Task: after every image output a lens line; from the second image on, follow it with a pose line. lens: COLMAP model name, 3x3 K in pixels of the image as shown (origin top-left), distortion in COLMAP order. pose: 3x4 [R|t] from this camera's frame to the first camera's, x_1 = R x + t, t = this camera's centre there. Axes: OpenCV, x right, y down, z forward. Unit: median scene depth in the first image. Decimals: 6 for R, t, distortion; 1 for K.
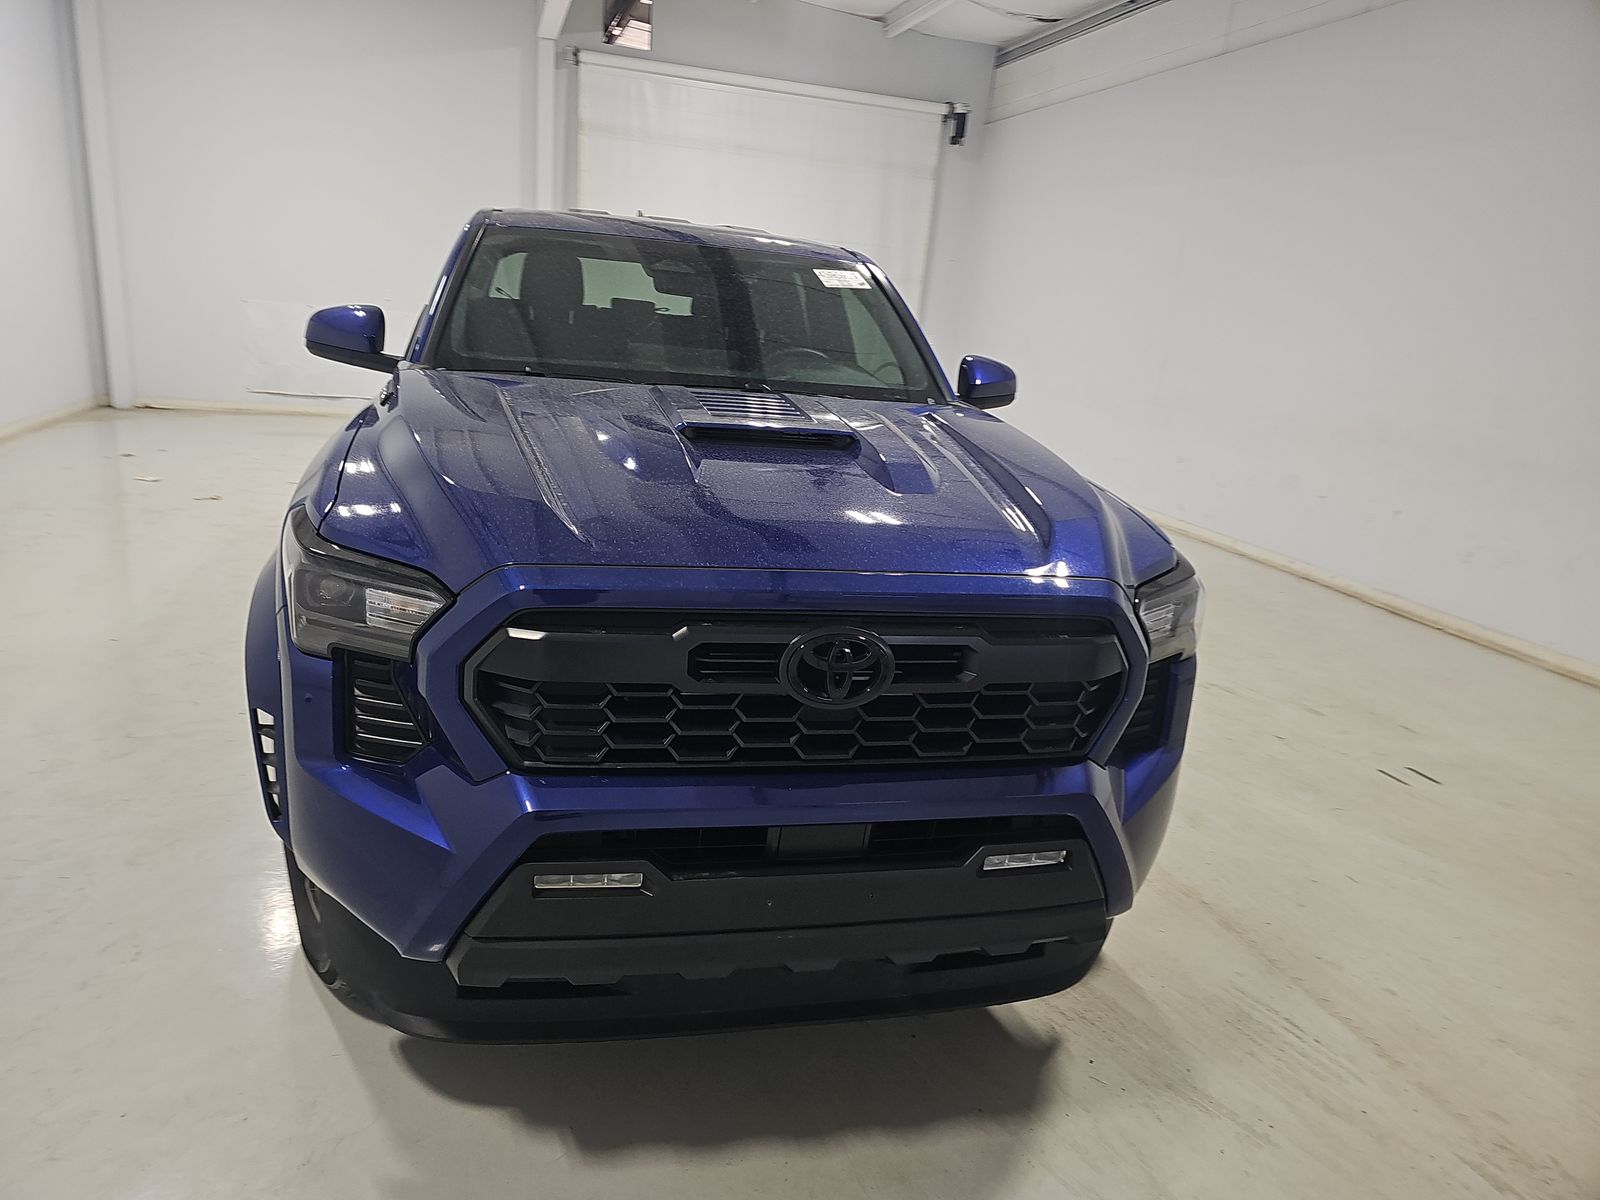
lens RADIAL K [[1053.5, 0, 800.0], [0, 1053.5, 600.0], [0, 0, 1]] dist [0.014507, -0.003439]
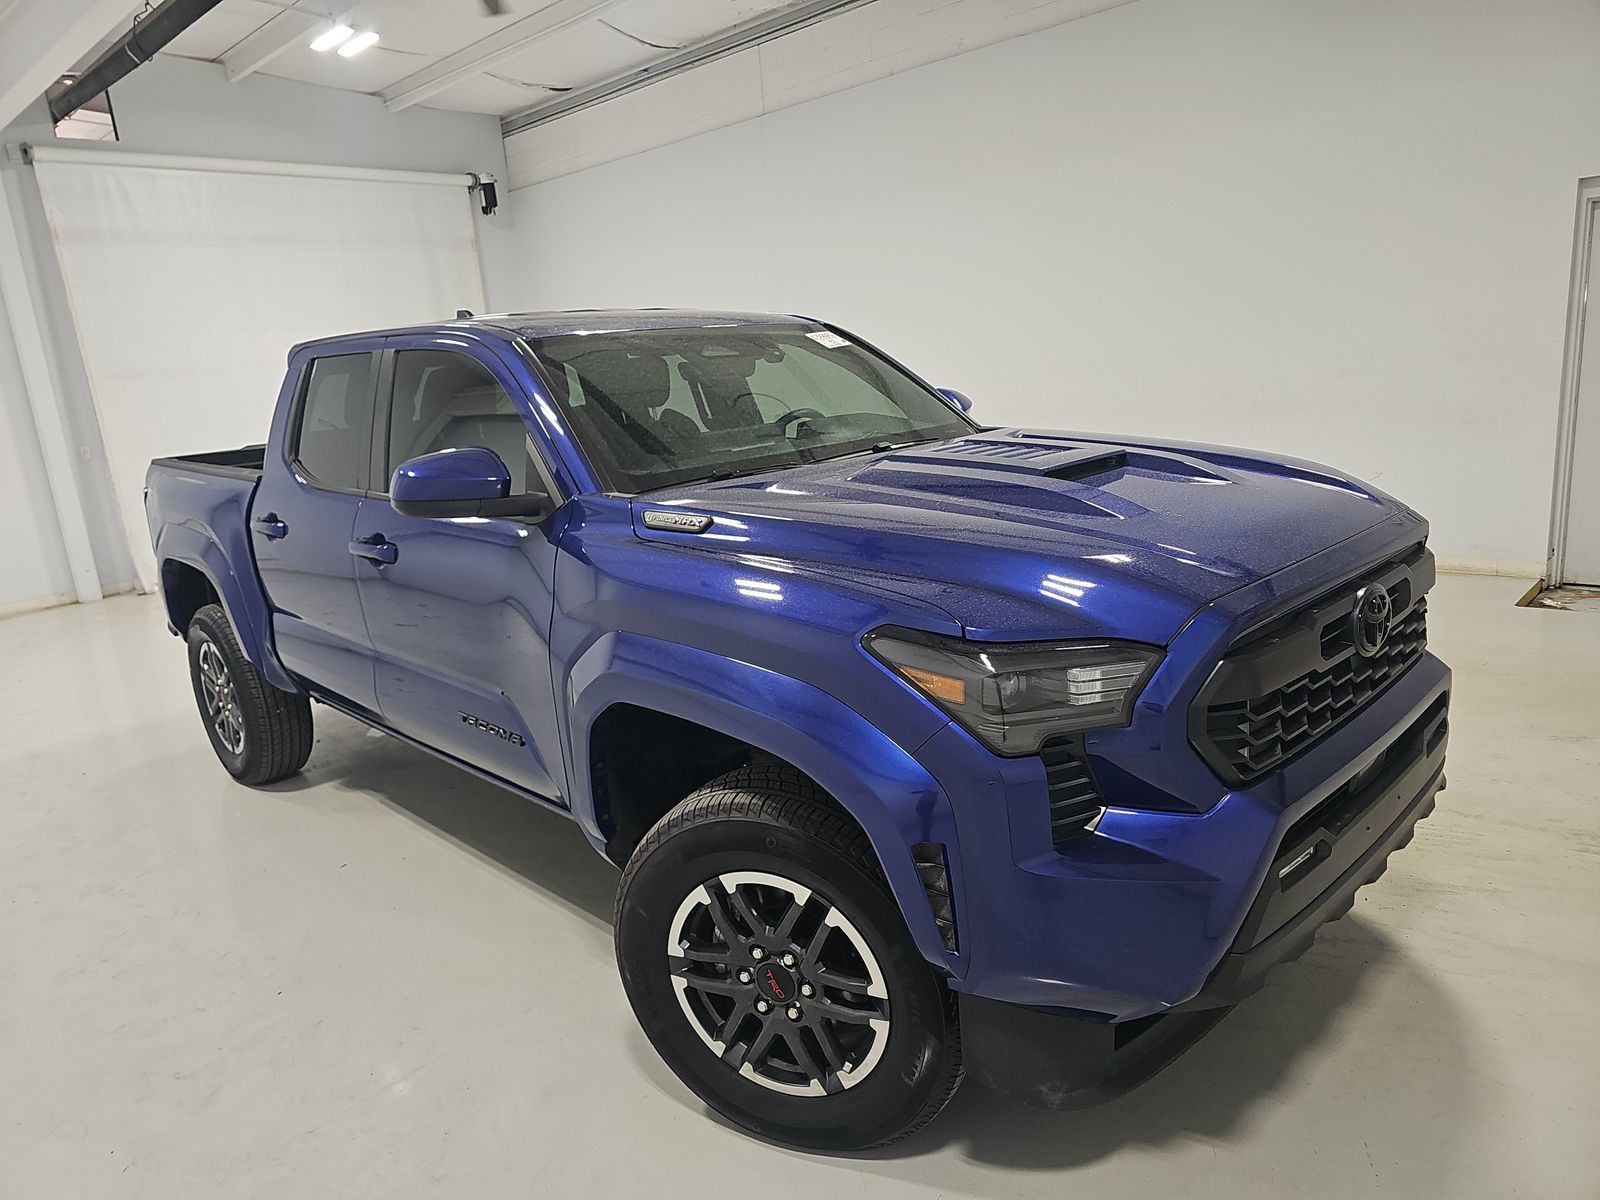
lens RADIAL K [[1053.5, 0, 800.0], [0, 1053.5, 600.0], [0, 0, 1]] dist [0.014507, -0.003439]
pose [[0.830865, -0.273908, 0.484395, -0.195854], [0.288402, 0.956398, 0.046125, -0.045421], [-0.475908, 0.101377, 0.873633, 0.027519]]
